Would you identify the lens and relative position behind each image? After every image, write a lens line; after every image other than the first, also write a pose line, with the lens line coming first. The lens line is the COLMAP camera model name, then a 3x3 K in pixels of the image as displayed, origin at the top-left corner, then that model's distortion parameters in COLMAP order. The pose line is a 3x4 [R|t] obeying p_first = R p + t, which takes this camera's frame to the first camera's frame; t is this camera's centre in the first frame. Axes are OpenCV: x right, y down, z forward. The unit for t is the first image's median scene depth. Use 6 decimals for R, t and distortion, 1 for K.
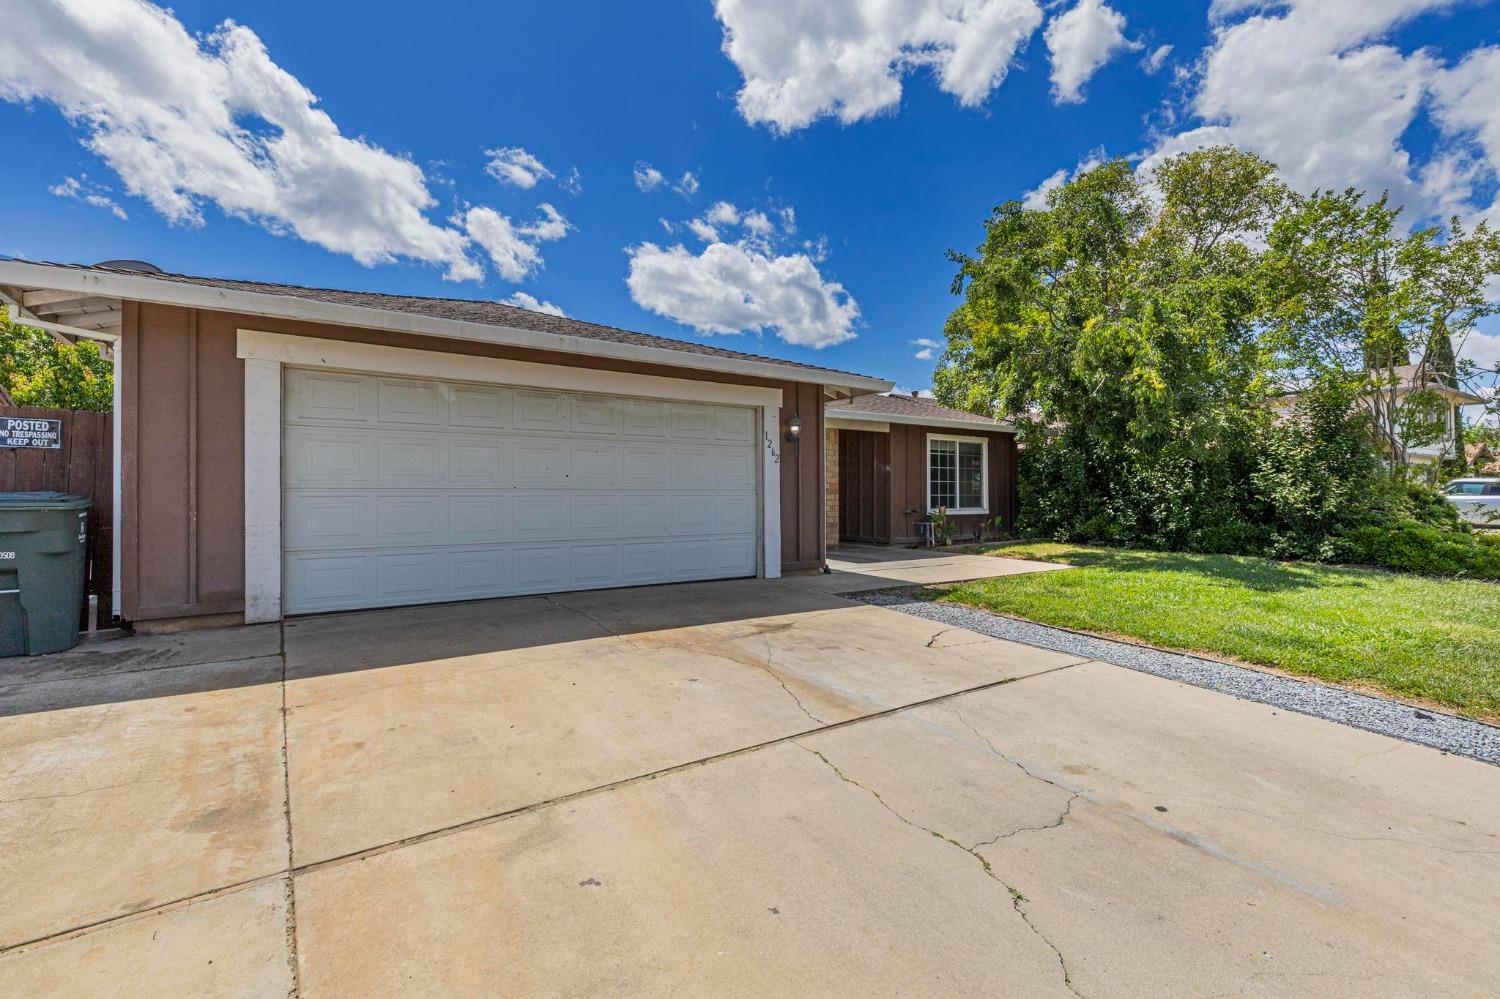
lens RADIAL K [[685.1, 0, 752.9], [0, 685.1, 497.9], [0, 0, 1]] dist [0.008917, -0.001242]
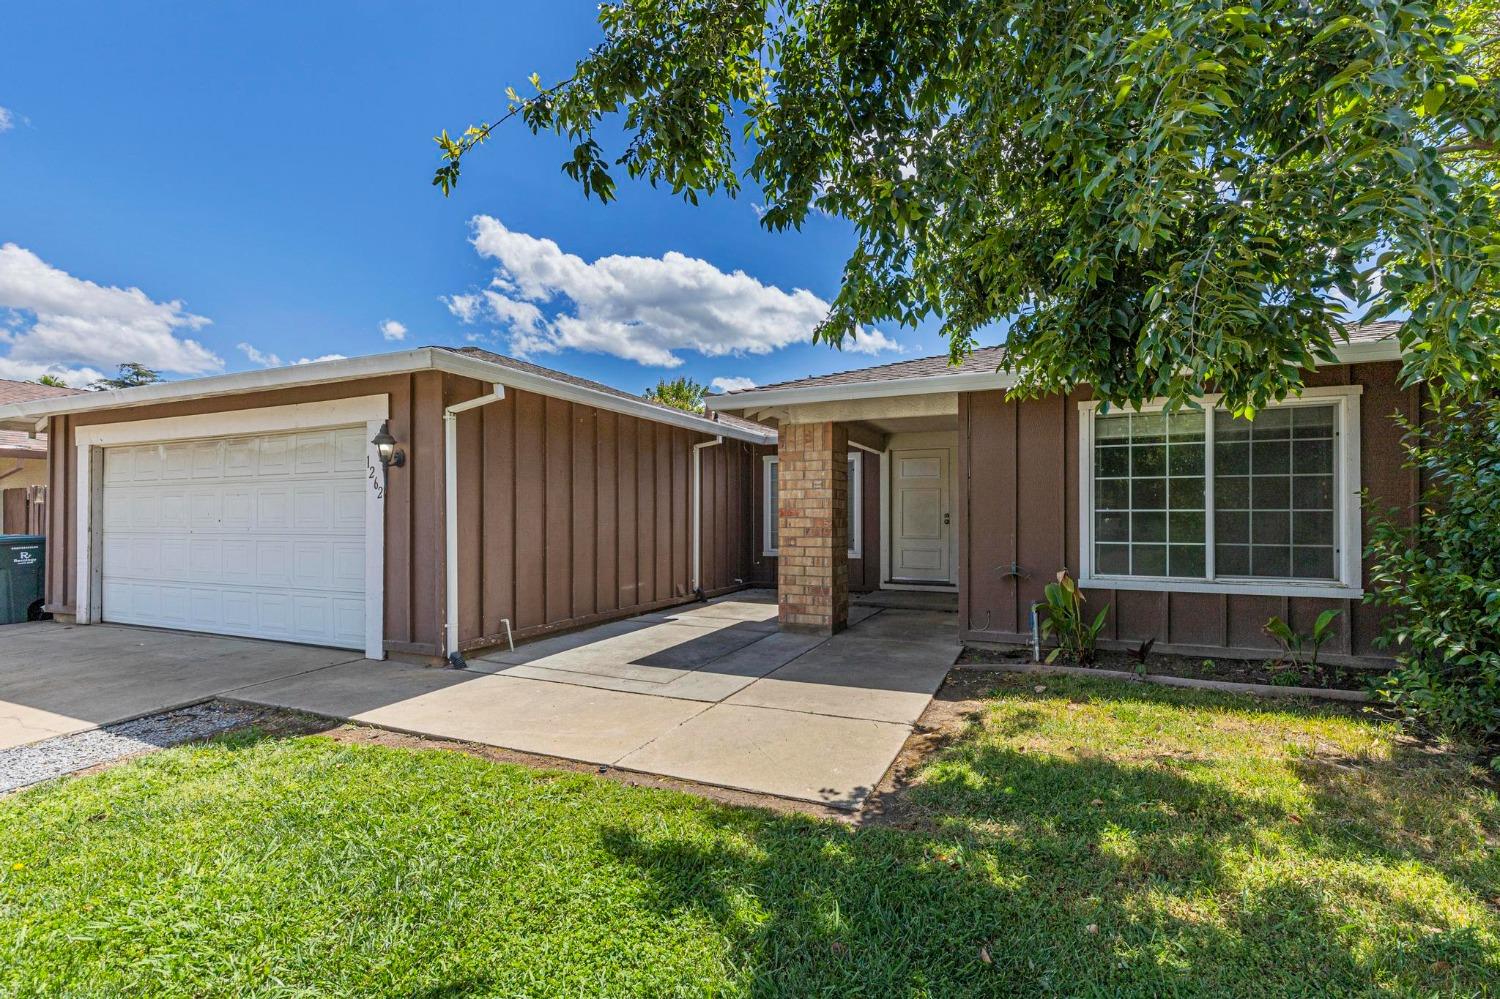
lens RADIAL K [[685.1, 0, 750.0], [0, 685.1, 503.5], [0, 0, 1]] dist [0.008917, -0.001242]
pose [[0.528265, -0.013974, -0.848964, 0.574714], [-0.000203, 0.999862, -0.016584, -0.024008], [0.849079, 0.008934, 0.528190, 0.650975]]
